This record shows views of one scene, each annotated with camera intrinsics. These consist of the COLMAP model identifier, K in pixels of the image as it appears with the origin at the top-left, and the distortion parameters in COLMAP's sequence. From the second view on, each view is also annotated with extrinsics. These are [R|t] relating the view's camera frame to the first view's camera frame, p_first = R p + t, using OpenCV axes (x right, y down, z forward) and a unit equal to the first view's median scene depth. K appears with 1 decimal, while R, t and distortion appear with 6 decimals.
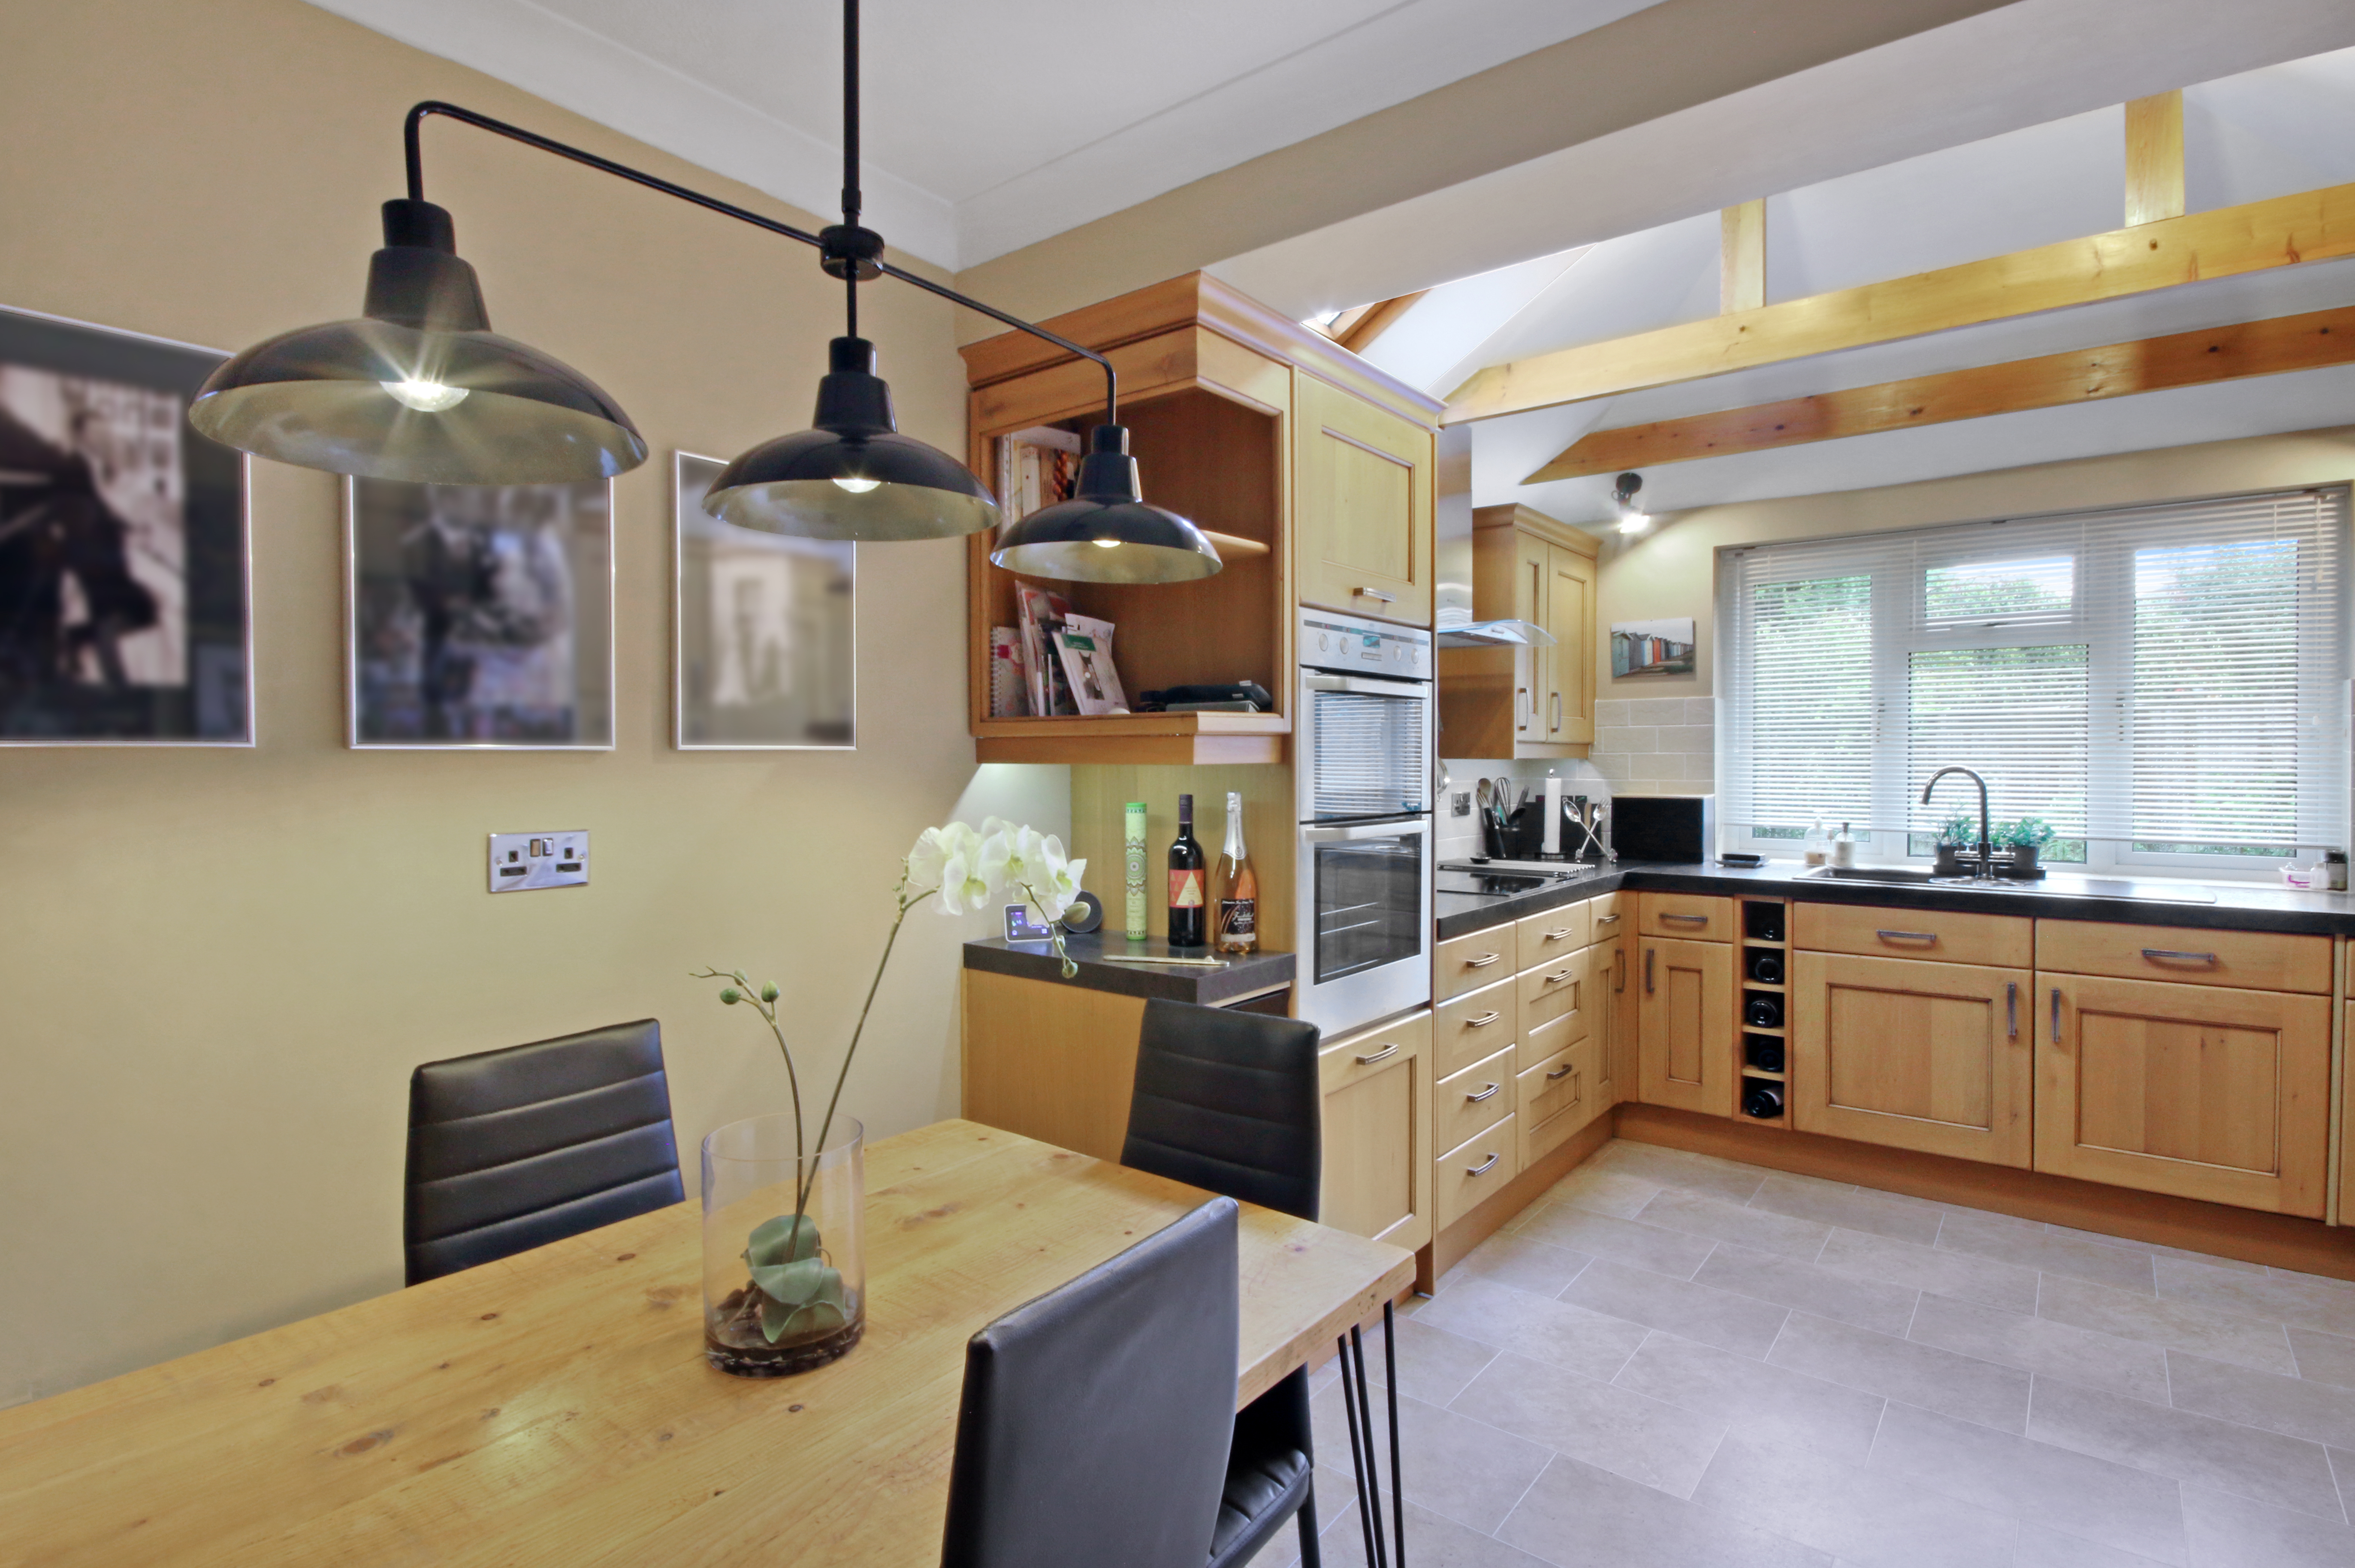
lens RADIAL K [[1120.7, 0, 1210.7], [0, 1120.7, 783.1], [0, 0, 1]] dist [-0.007420, -0.000460]
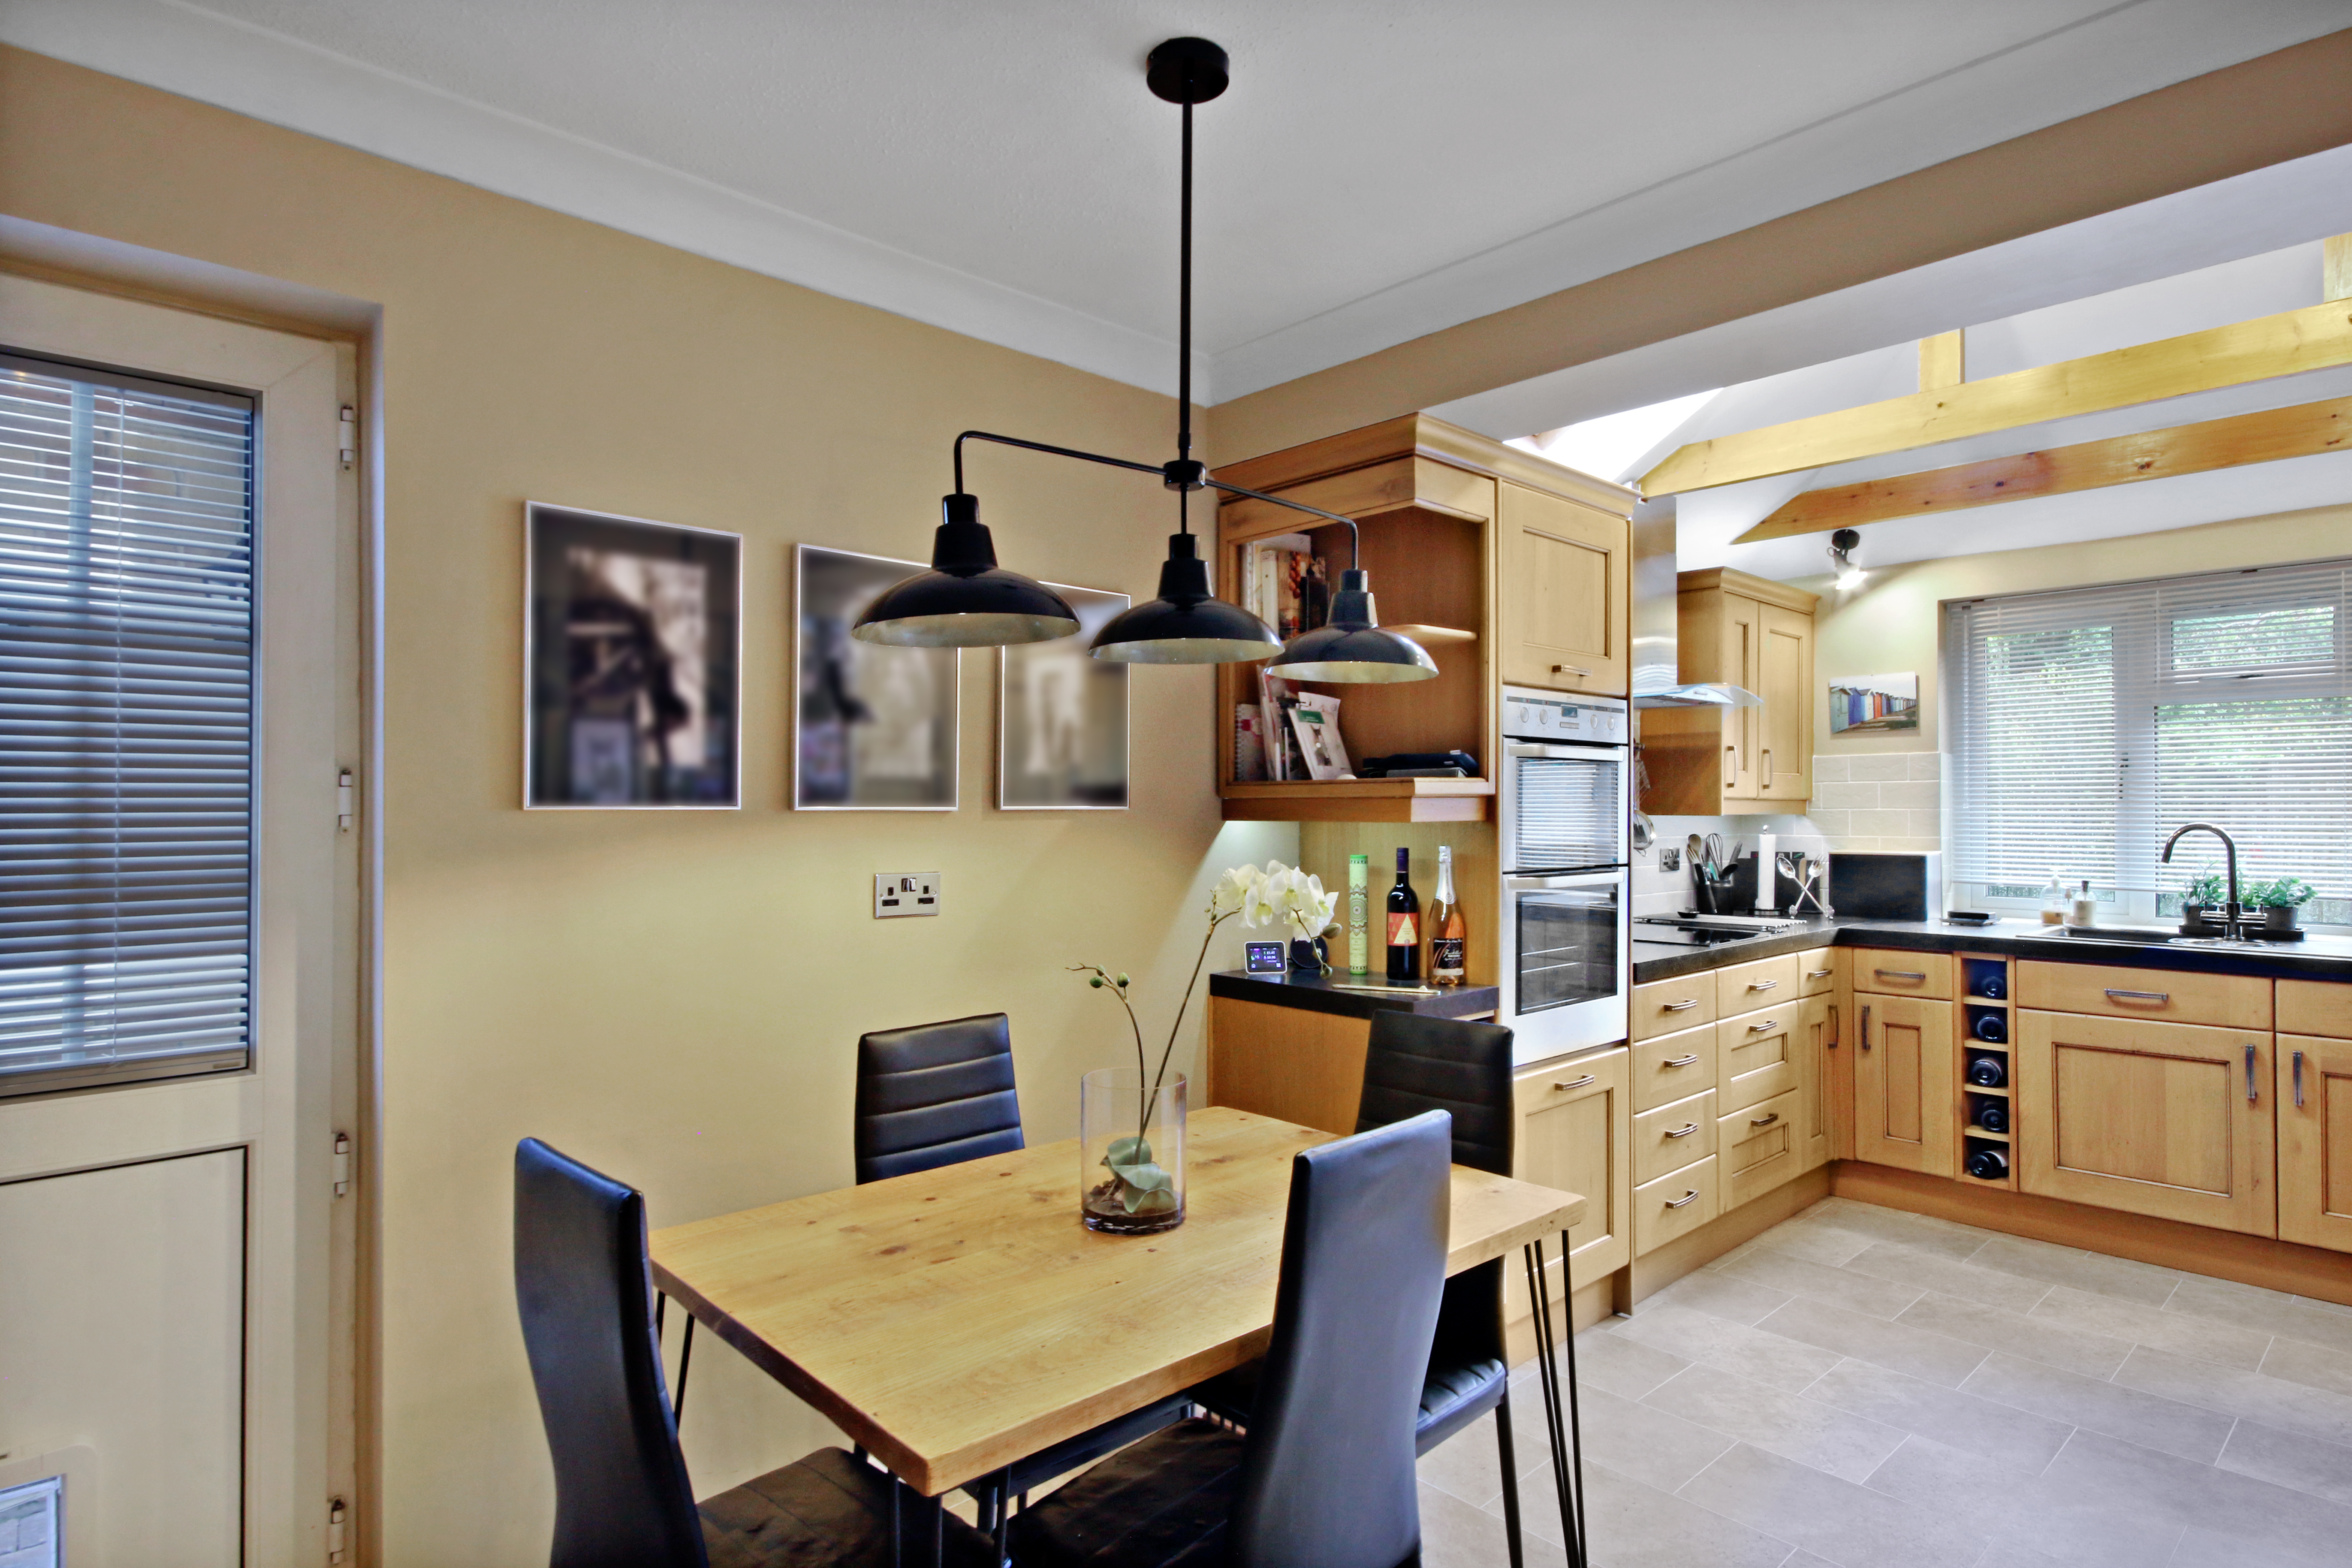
lens RADIAL K [[1206.4, 0, 1227.5], [0, 1206.4, 806.7], [0, 0, 1]] dist [0.006791, -0.000669]
pose [[0.987993, 0.001146, -0.154493, -0.006005], [-0.004932, 0.999697, -0.024127, -0.000664], [0.154419, 0.024599, 0.987699, -0.192422]]
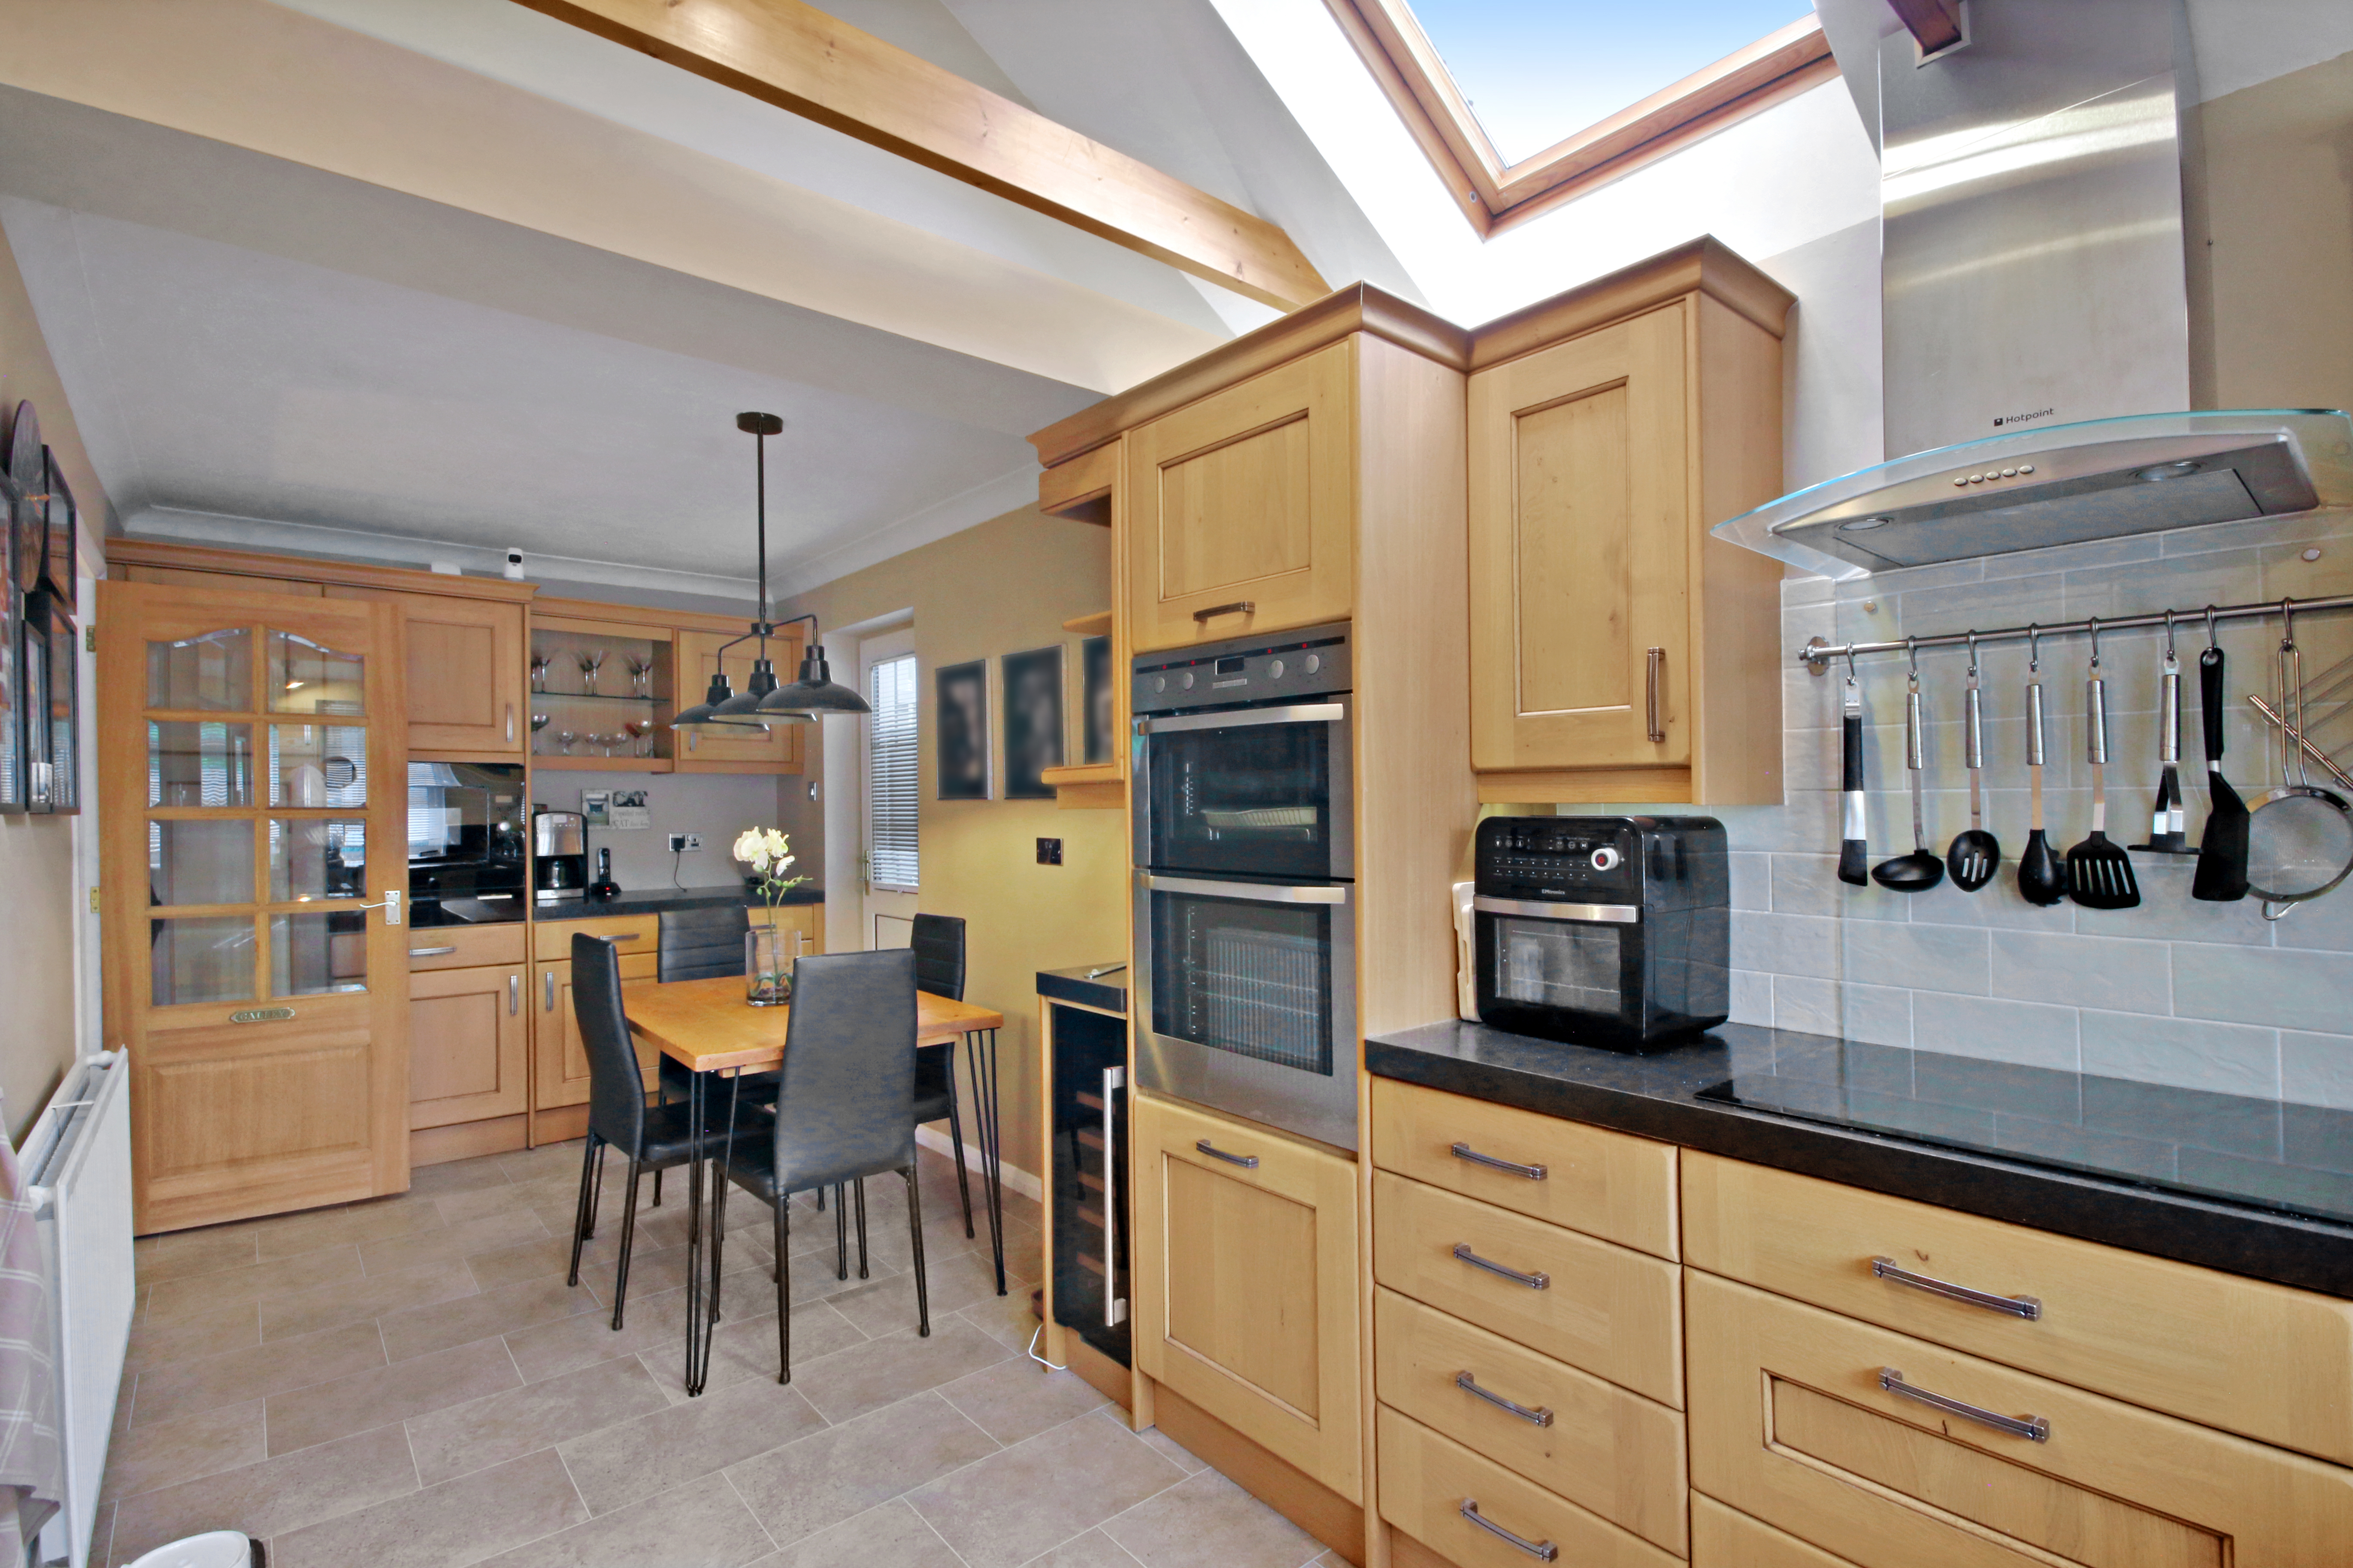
lens RADIAL K [[1101.7, 0, 1101.3], [0, 1101.7, 784.5], [0, 0, 1]] dist [-0.004717, 0.000493]
pose [[-0.231896, -0.005535, -0.972725, 0.773050], [-0.012622, 0.999917, -0.002681, -0.025104], [0.972659, 0.011657, -0.231946, 0.869780]]
